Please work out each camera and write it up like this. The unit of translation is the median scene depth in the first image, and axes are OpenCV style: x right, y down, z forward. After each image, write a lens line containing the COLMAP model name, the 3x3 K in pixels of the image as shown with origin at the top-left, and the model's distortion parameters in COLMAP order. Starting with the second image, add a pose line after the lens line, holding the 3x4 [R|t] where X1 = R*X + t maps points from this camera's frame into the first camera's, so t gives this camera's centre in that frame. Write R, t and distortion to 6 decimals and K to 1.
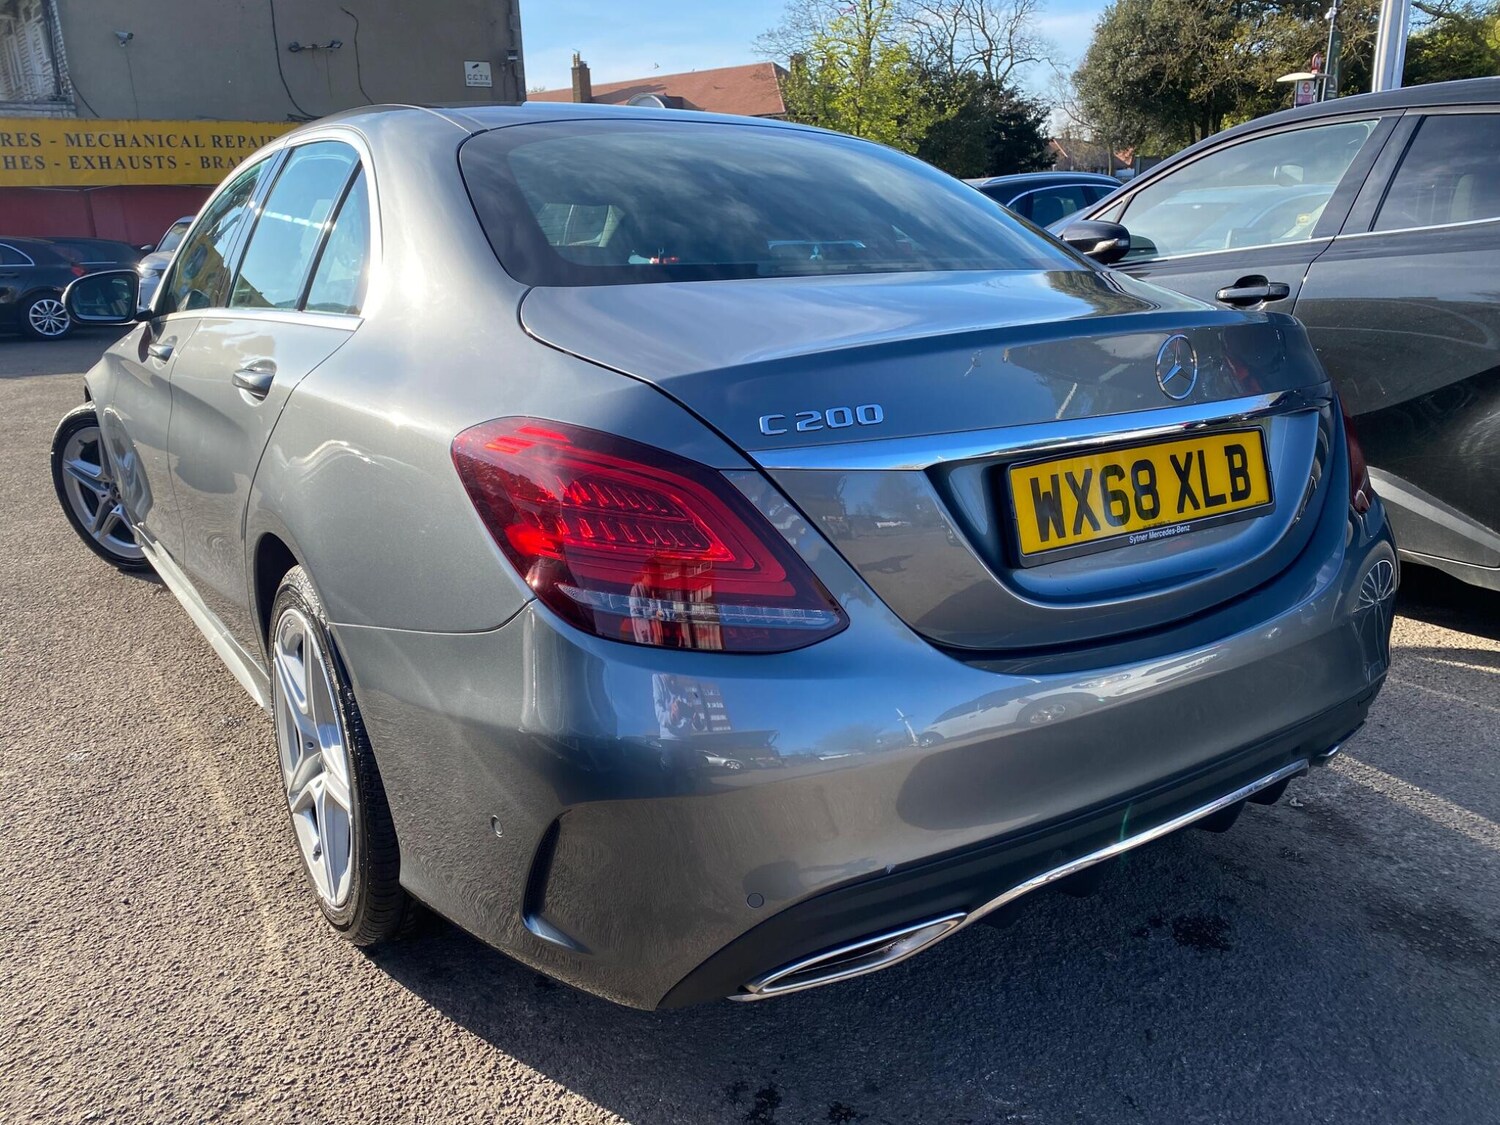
lens RADIAL K [[1120.2, 0, 733.4], [0, 1120.2, 572.1], [0, 0, 1]] dist [0.006820, -0.002316]
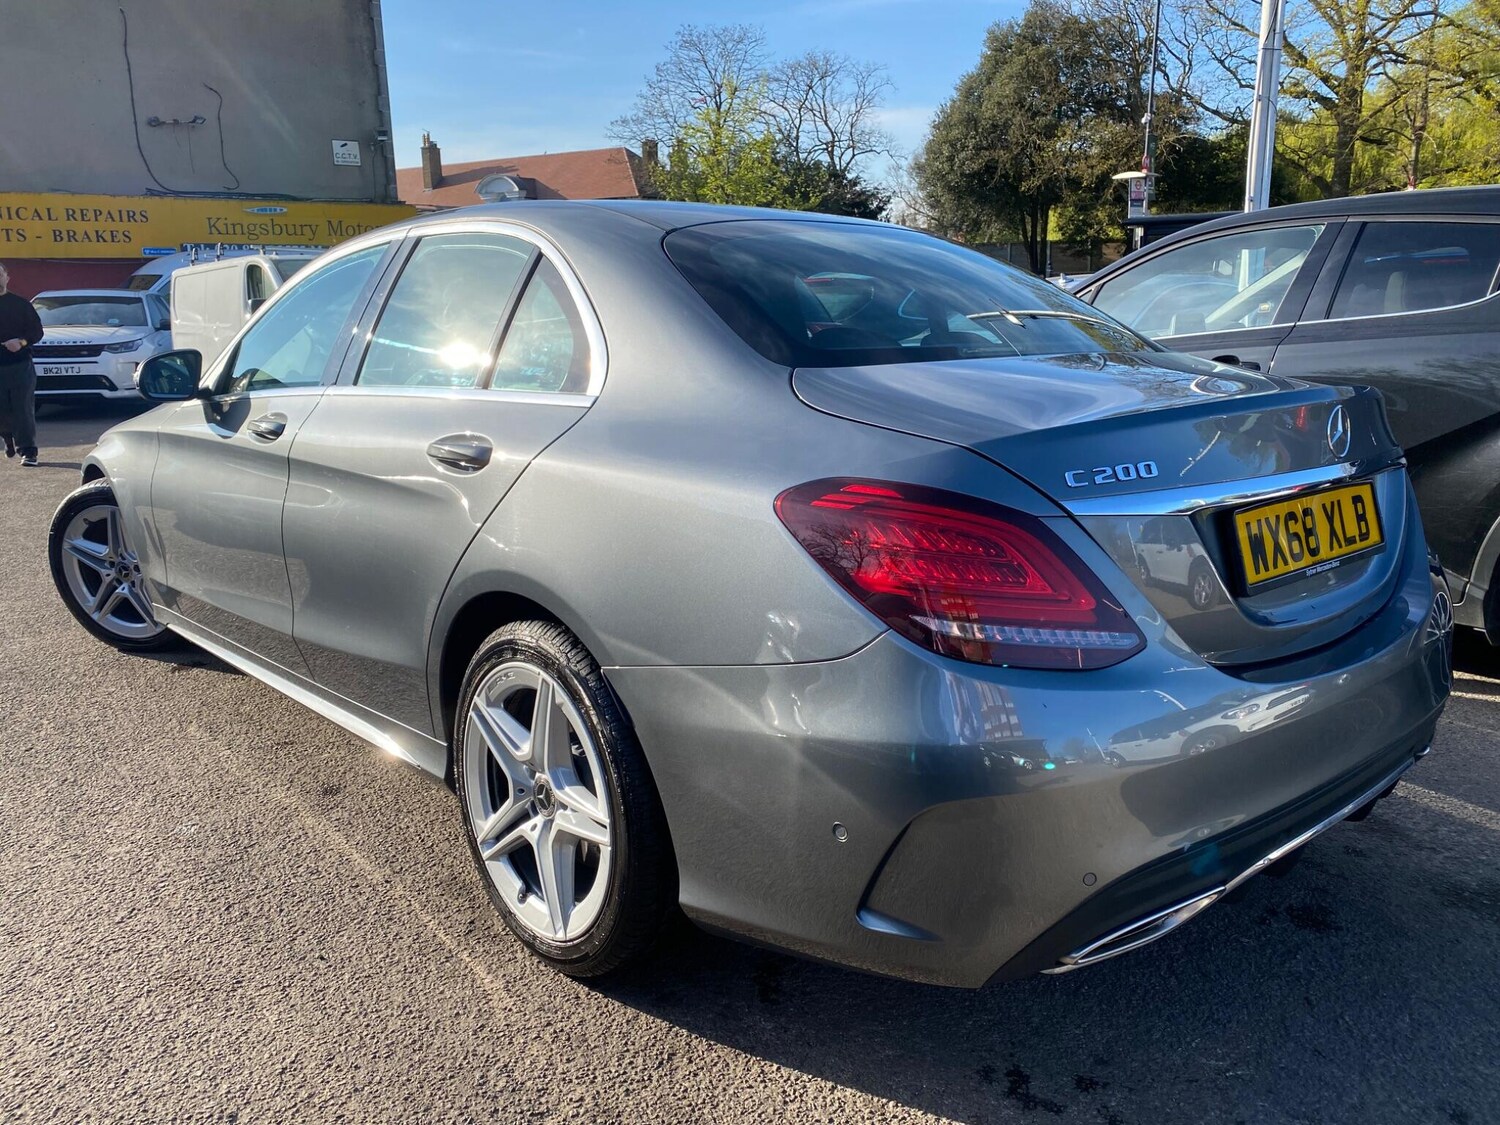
lens RADIAL K [[1125.3, 0, 728.0], [0, 1125.3, 583.8], [0, 0, 1]] dist [0.005797, -0.004632]
pose [[0.991368, -0.024117, 0.128872, -0.329919], [0.031388, 0.998010, -0.054687, 0.023294], [-0.127297, 0.058260, 0.990152, -0.094850]]
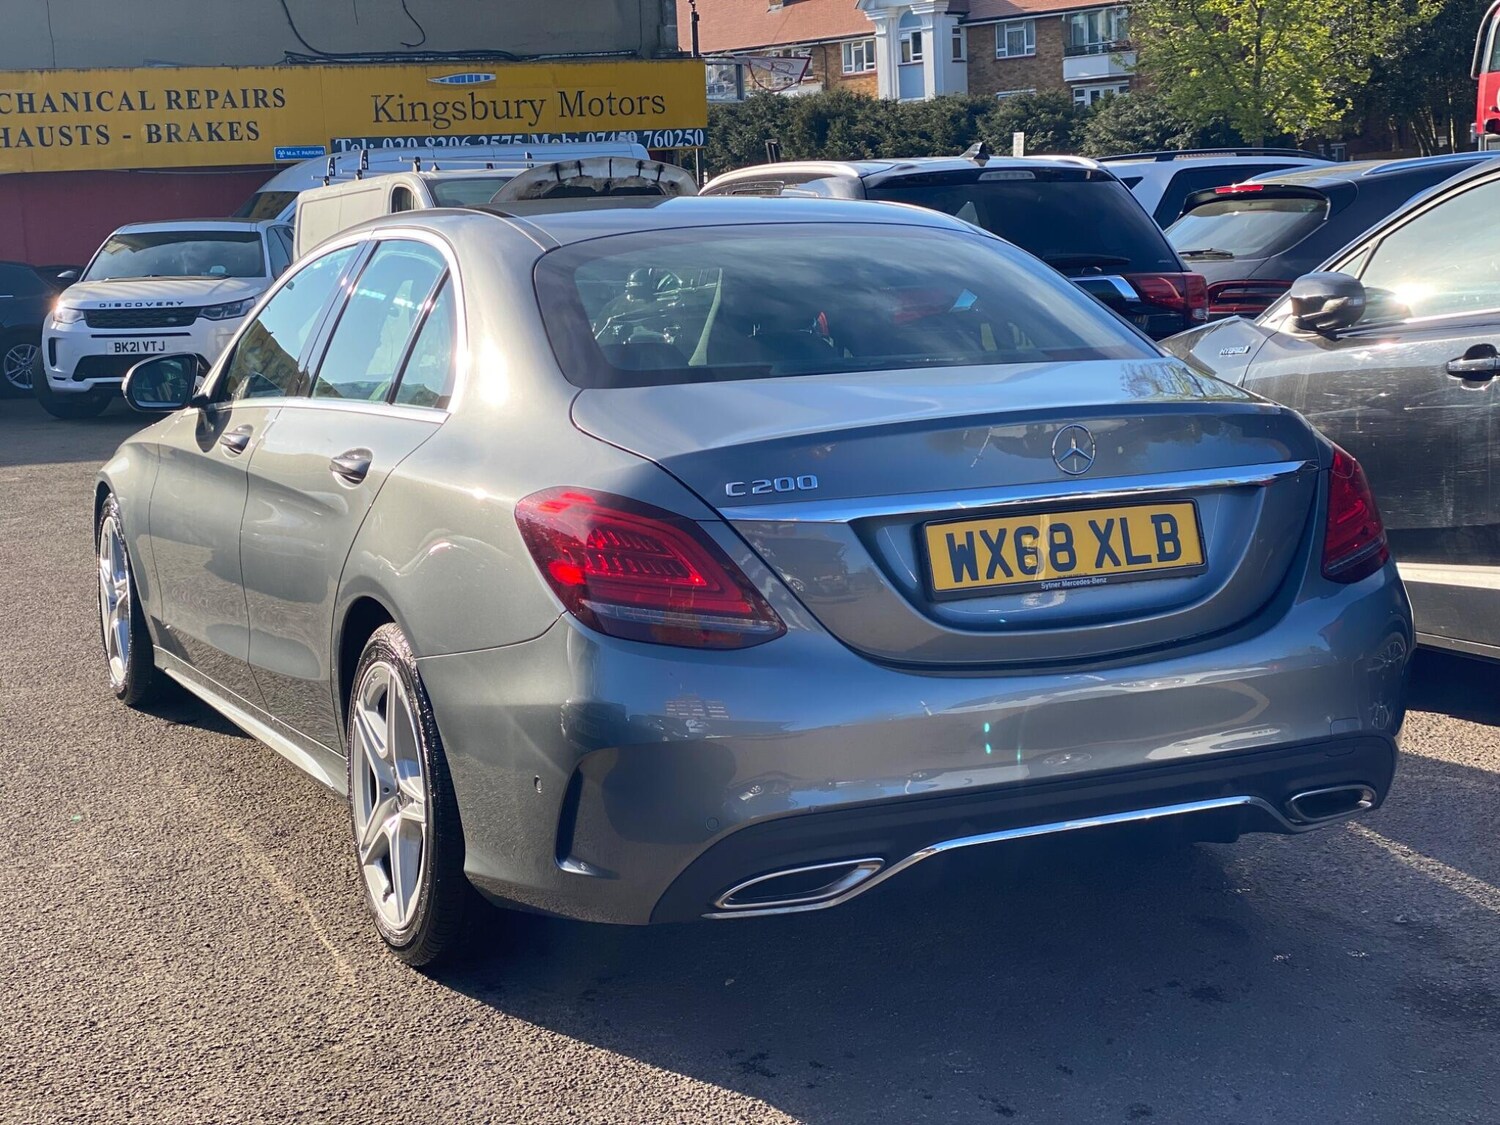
lens RADIAL K [[2192.8, 0, 749.7], [0, 2192.8, 628.7], [0, 0, 1]] dist [0.135133, -0.215656]
pose [[0.989128, 0.007909, -0.146842, 0.307507], [-0.023416, 0.994283, -0.104182, 0.222277], [0.145178, 0.106488, 0.983658, -1.149029]]
